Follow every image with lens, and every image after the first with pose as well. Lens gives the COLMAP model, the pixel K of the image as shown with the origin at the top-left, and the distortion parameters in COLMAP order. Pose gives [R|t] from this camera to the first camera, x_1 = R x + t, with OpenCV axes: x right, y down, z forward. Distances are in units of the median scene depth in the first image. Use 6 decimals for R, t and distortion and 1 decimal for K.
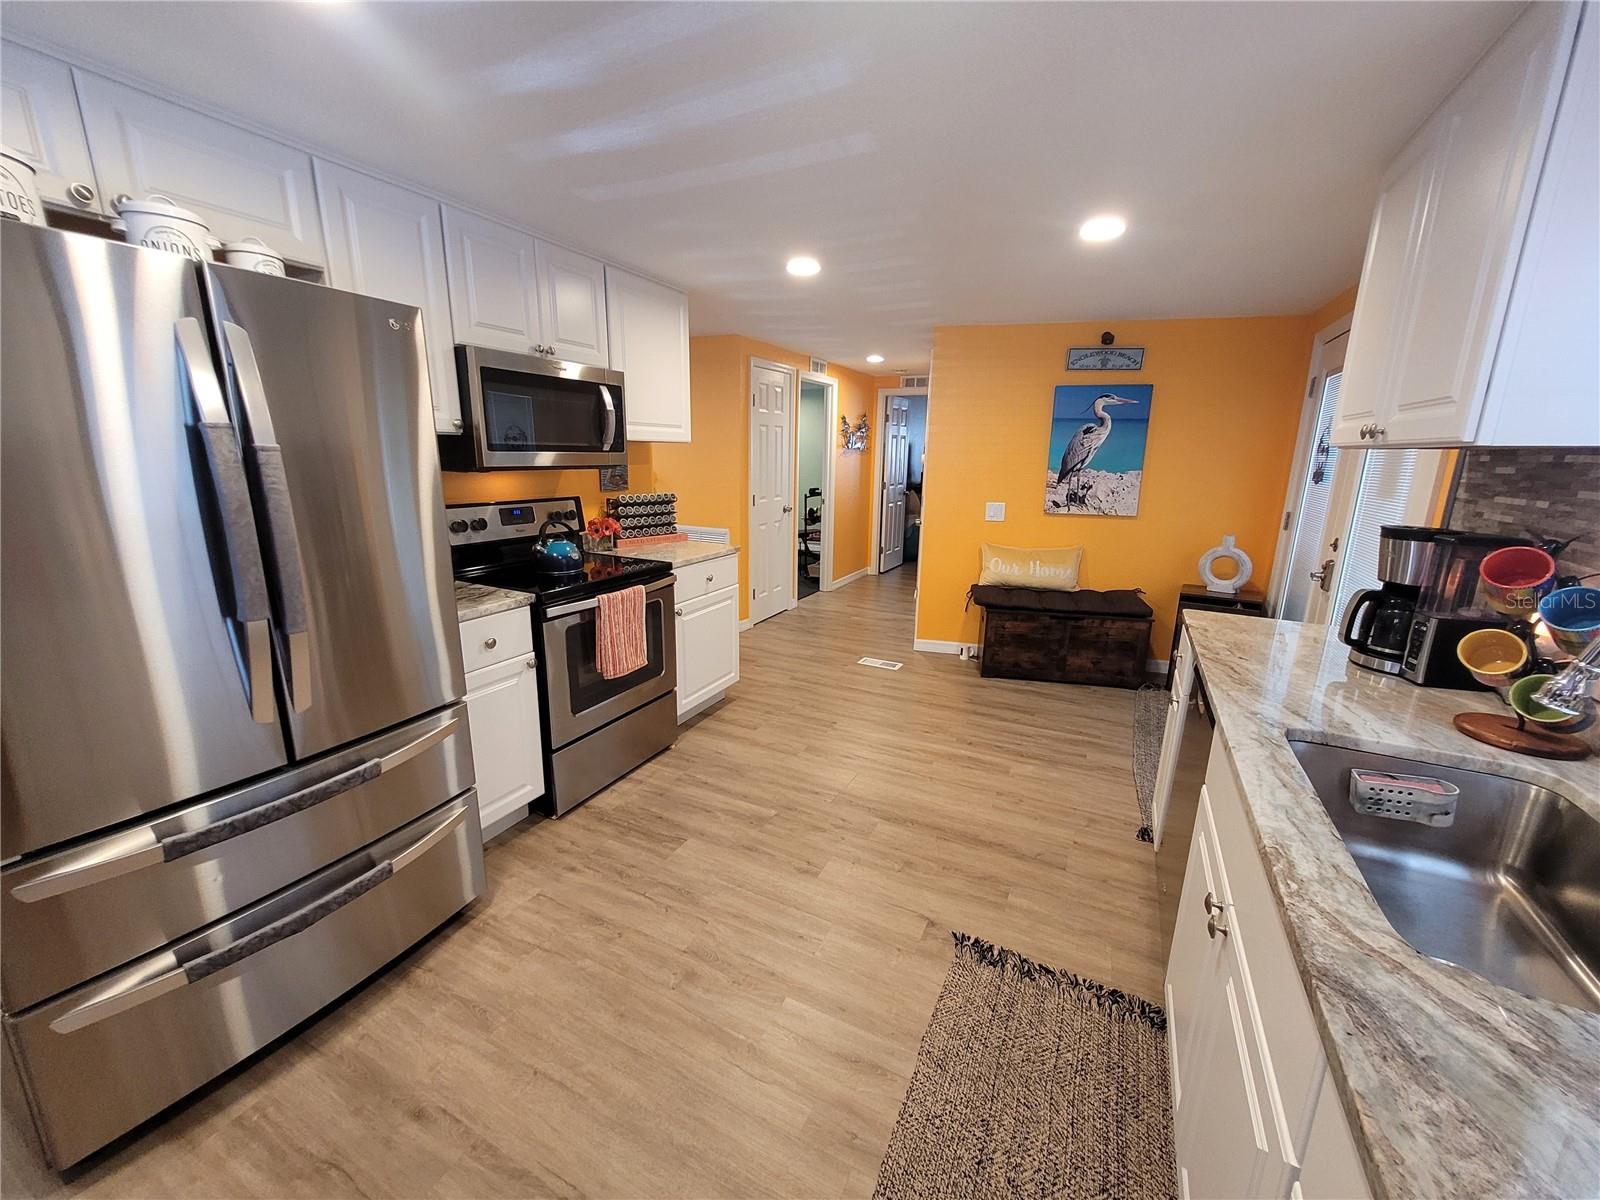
lens RADIAL K [[622.9, 0, 805.0], [0, 622.9, 599.0], [0, 0, 1]] dist [0.003505, -0.001107]
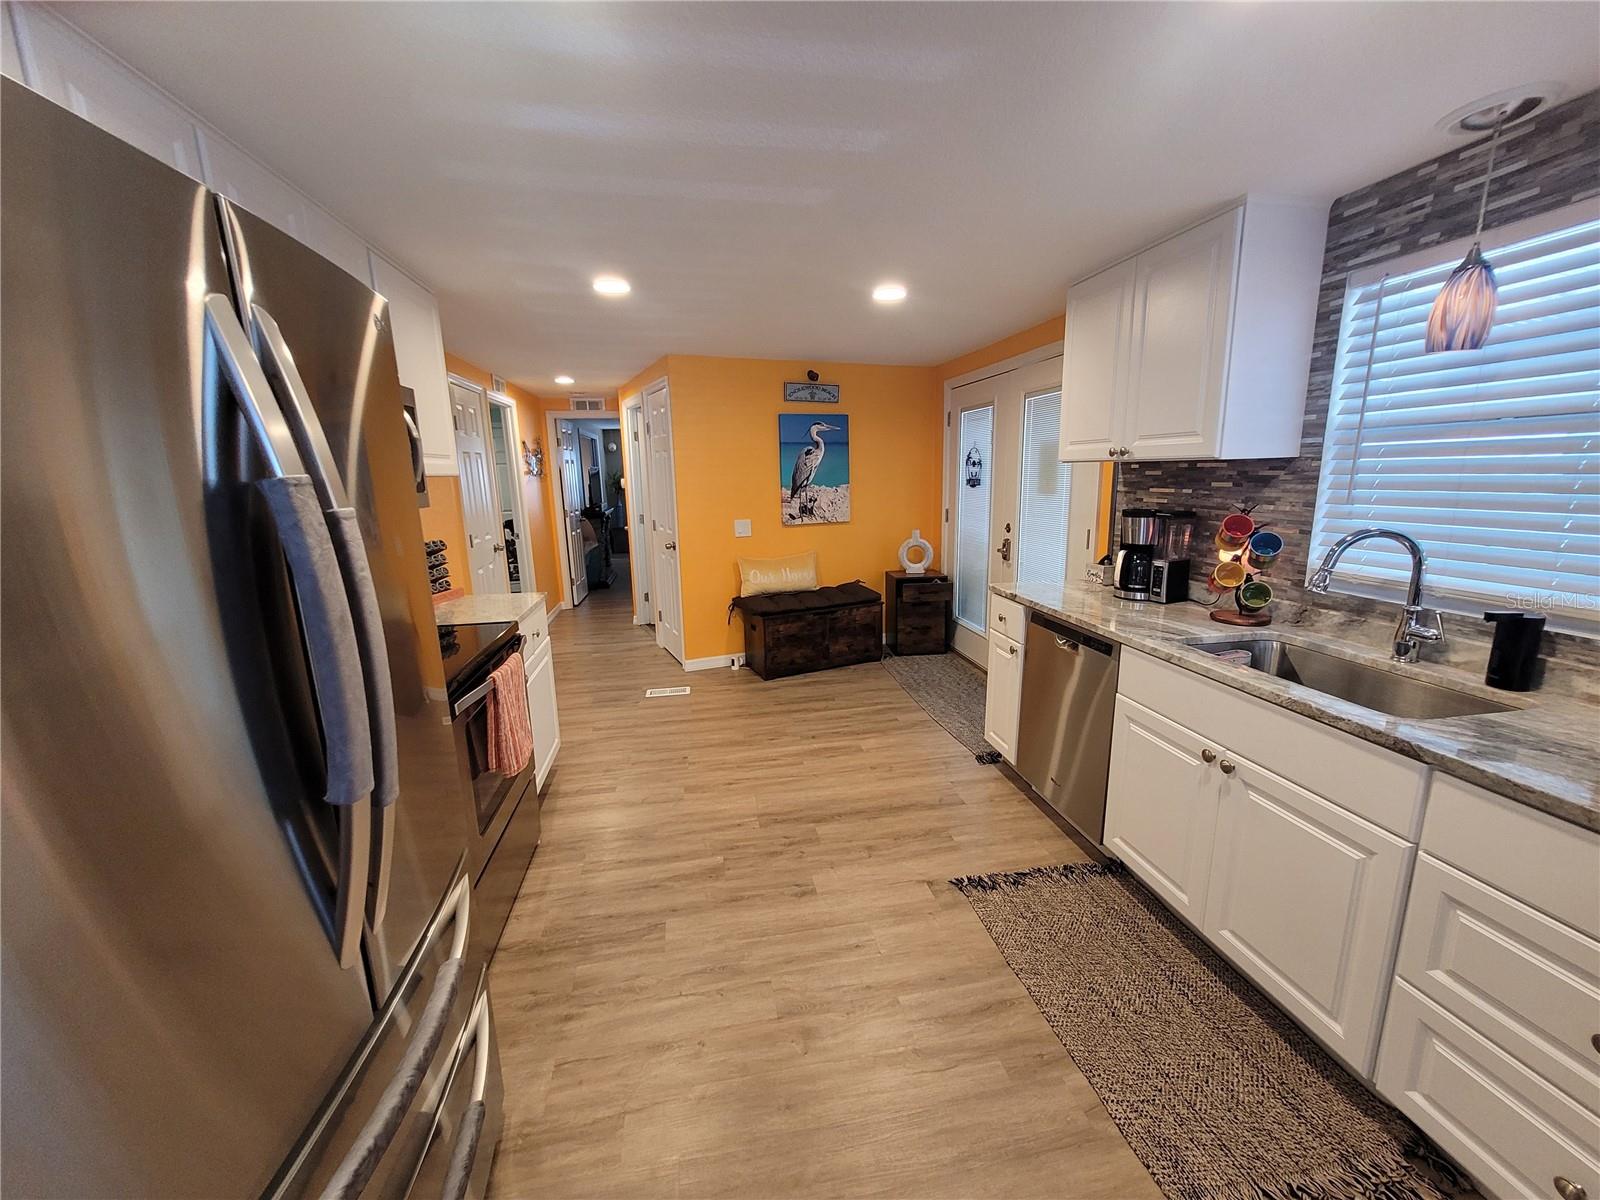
lens RADIAL K [[622.9, 0, 800.3], [0, 622.9, 597.8], [0, 0, 1]] dist [0.003505, -0.001107]
pose [[0.799646, -0.154201, 0.580335, -0.286237], [0.173425, 0.984586, 0.022651, -0.031417], [-0.574883, 0.082532, 0.814063, 0.080899]]
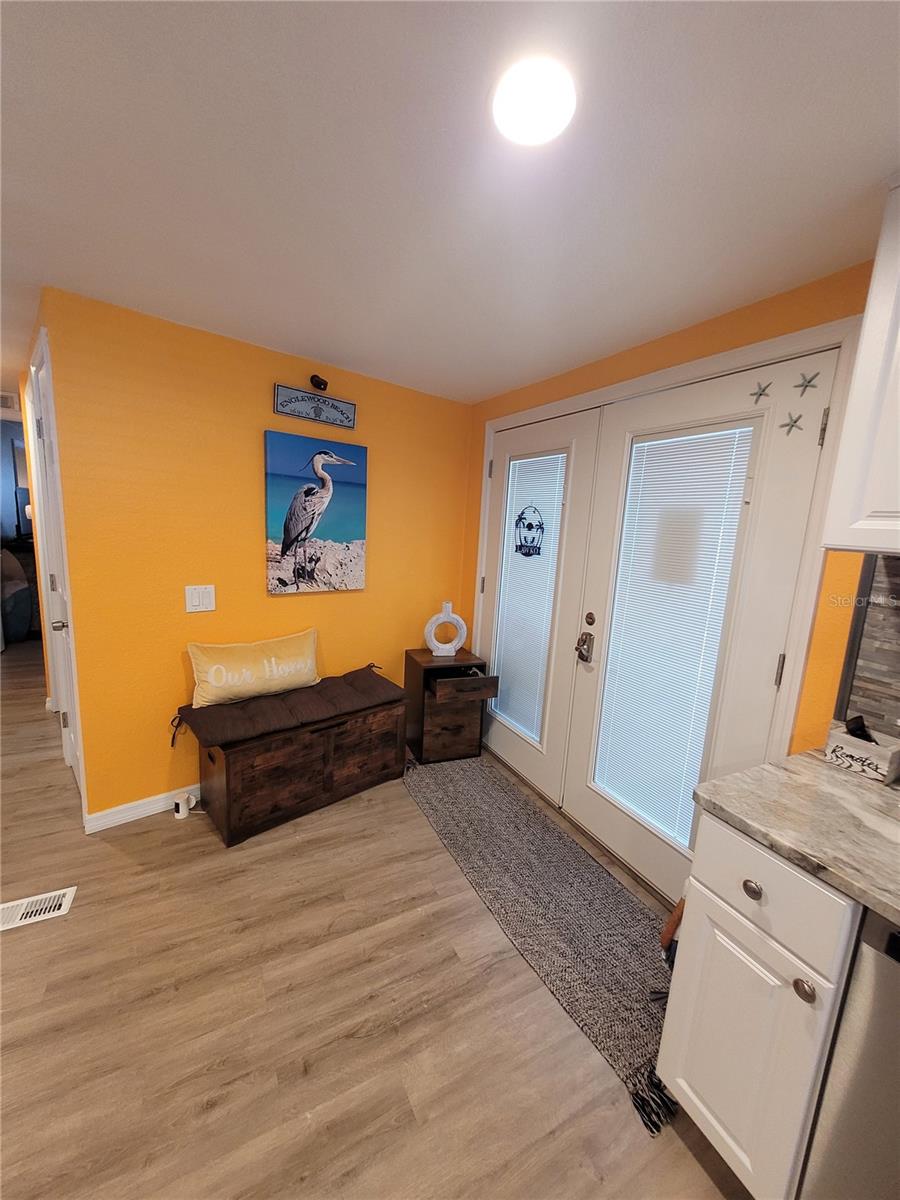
lens RADIAL K [[467.2, 0, 449.6], [0, 467.2, 601.4], [0, 0, 1]] dist [0.003505, -0.001107]
pose [[0.582937, -0.120720, 0.803499, 0.051130], [0.139746, 0.989061, 0.047214, -0.134364], [-0.800409, 0.084762, 0.593431, 0.511808]]
